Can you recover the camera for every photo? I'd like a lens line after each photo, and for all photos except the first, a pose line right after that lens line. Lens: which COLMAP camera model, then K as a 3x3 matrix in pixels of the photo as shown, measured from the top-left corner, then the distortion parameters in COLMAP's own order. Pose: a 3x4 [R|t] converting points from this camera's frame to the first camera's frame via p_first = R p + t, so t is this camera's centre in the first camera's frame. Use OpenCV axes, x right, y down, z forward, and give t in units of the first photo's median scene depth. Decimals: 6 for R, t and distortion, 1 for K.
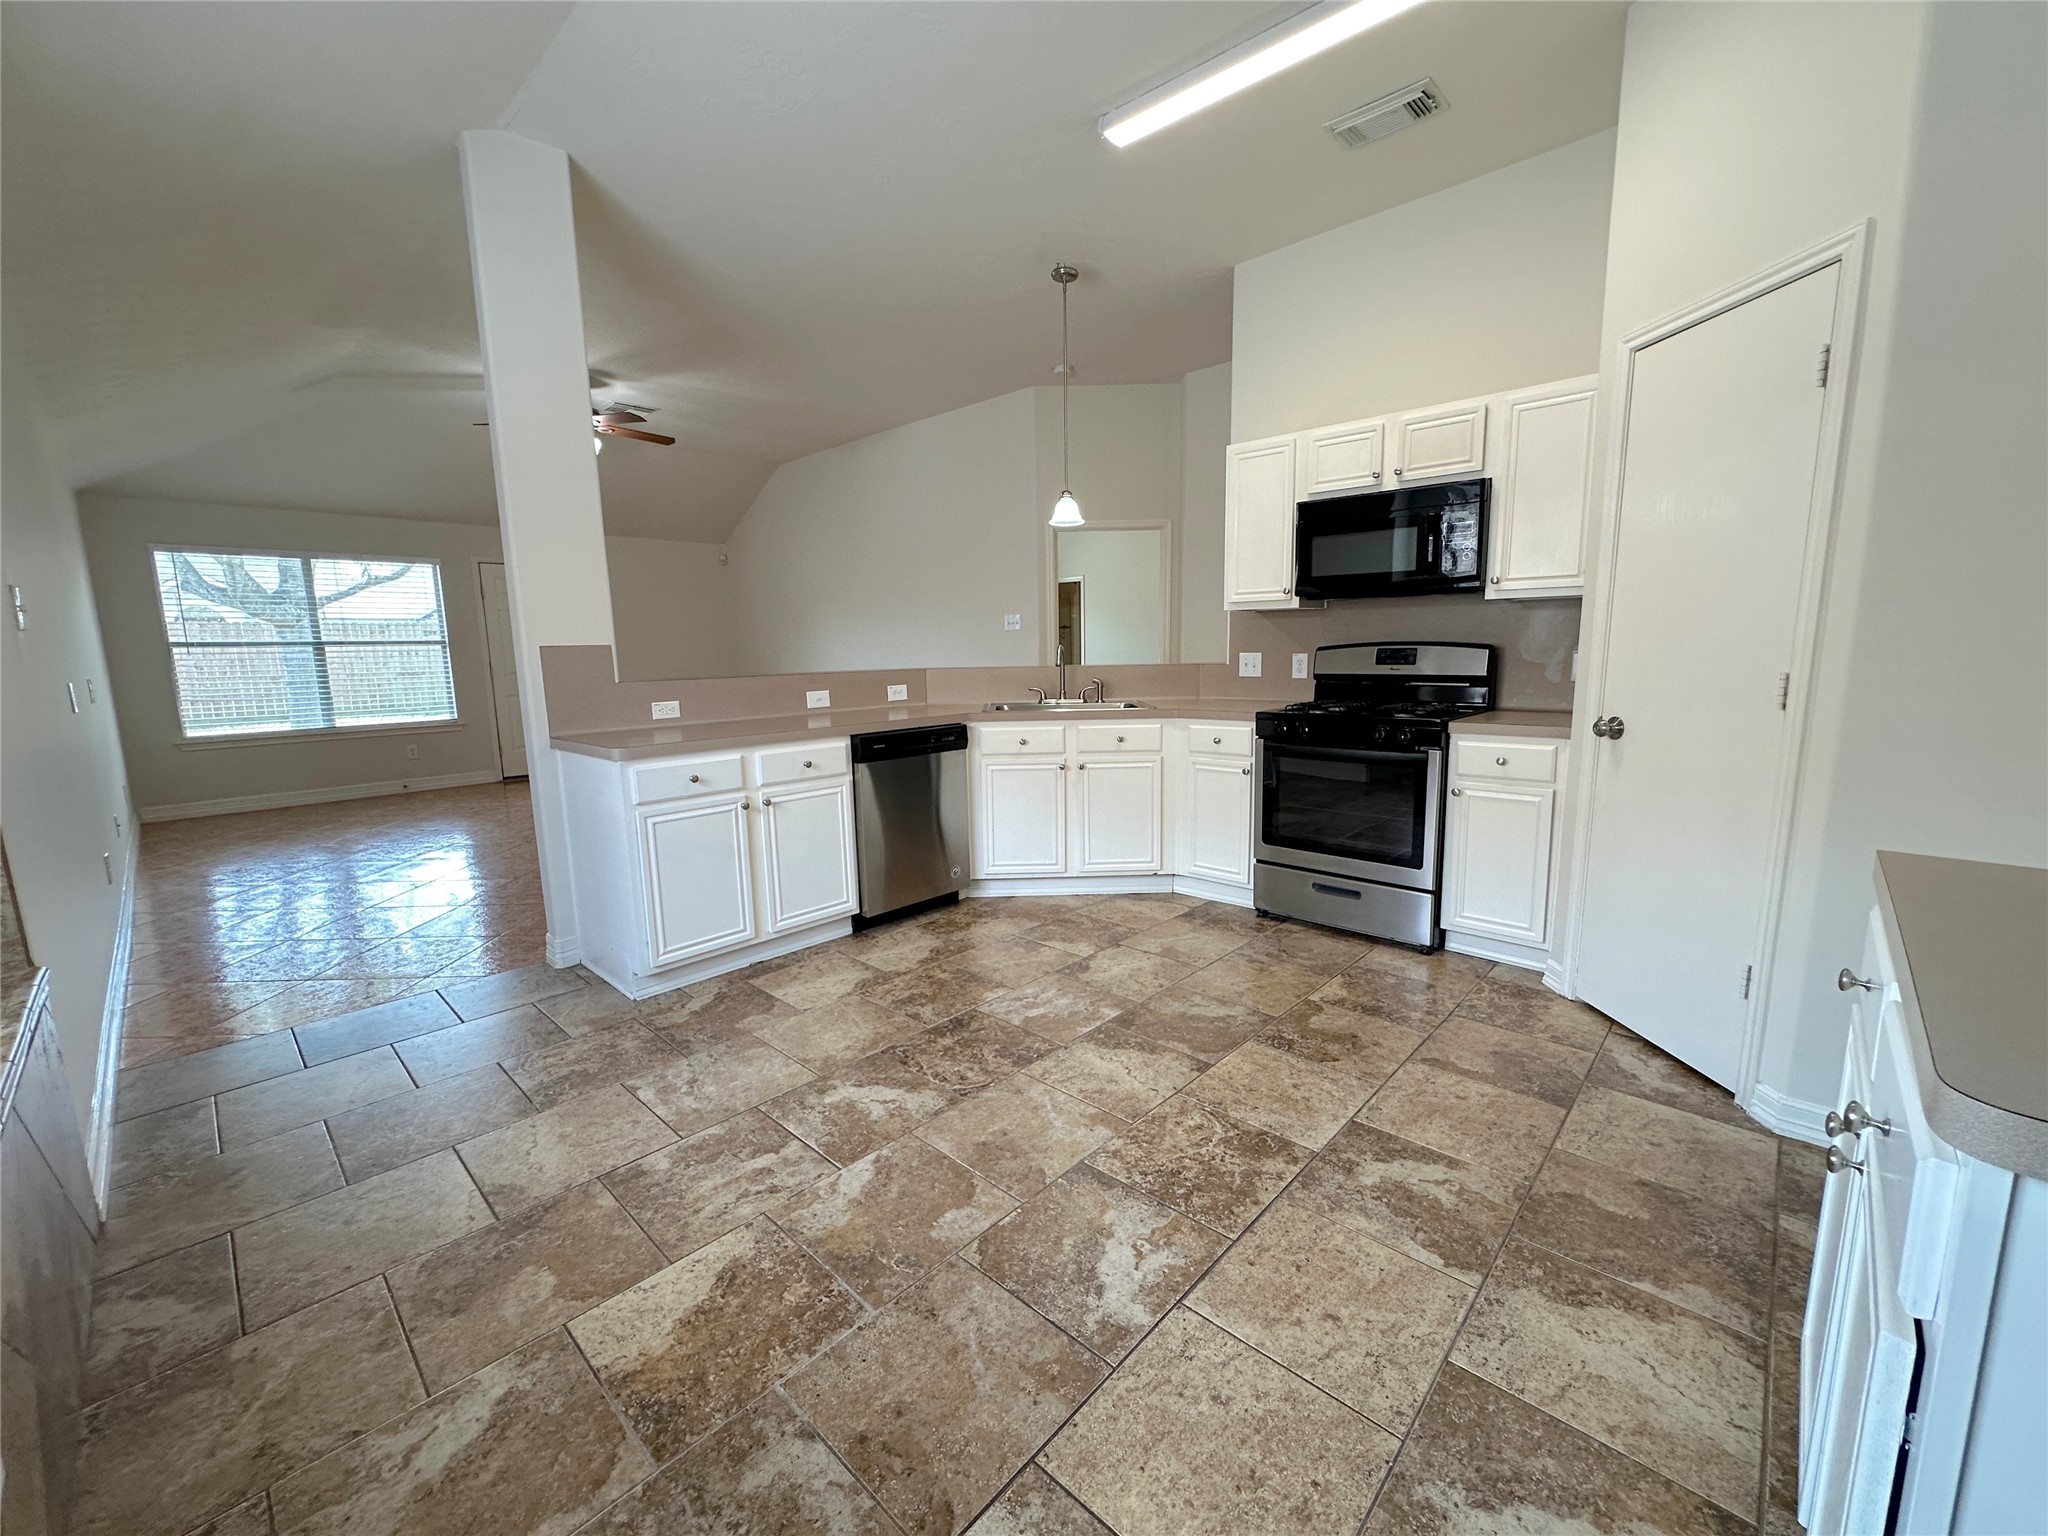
lens RADIAL K [[820.2, 0, 1017.6], [0, 820.2, 766.0], [0, 0, 1]] dist [-0.001420, 0.000191]
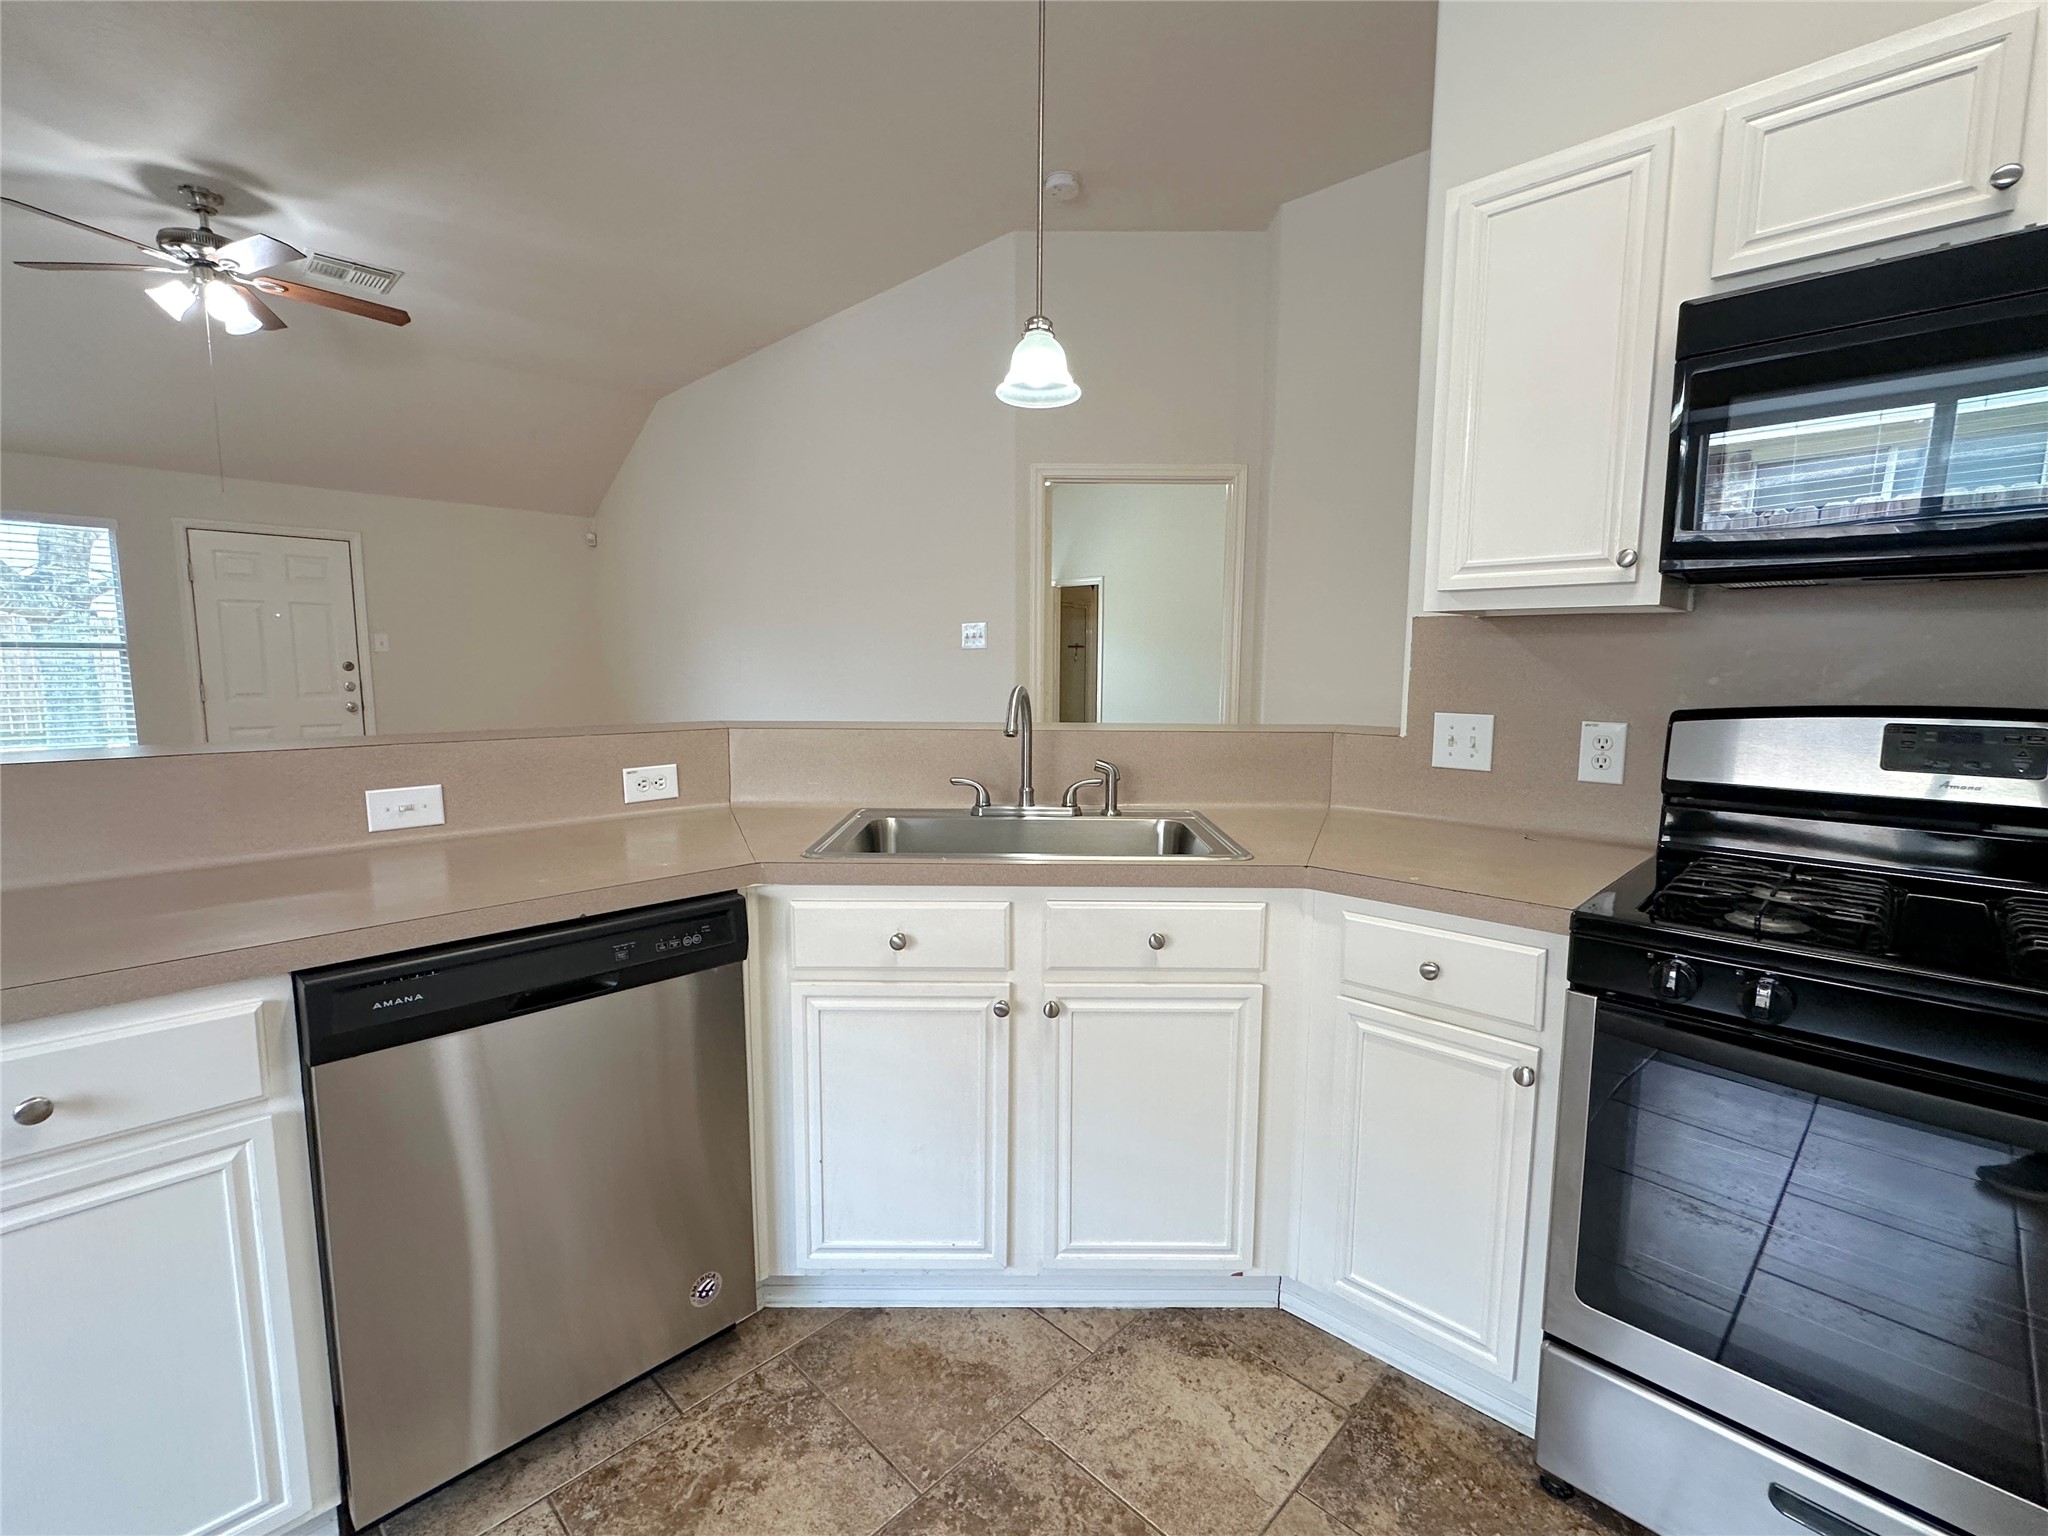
lens RADIAL K [[930.2, 0, 1004.1], [0, 930.2, 776.8], [0, 0, 1]] dist [0.004706, 0.000297]
pose [[0.999310, 0.026863, -0.025660, 0.059430], [-0.027547, 0.999264, -0.026701, -0.089013], [0.024924, 0.027390, 0.999314, 0.529700]]
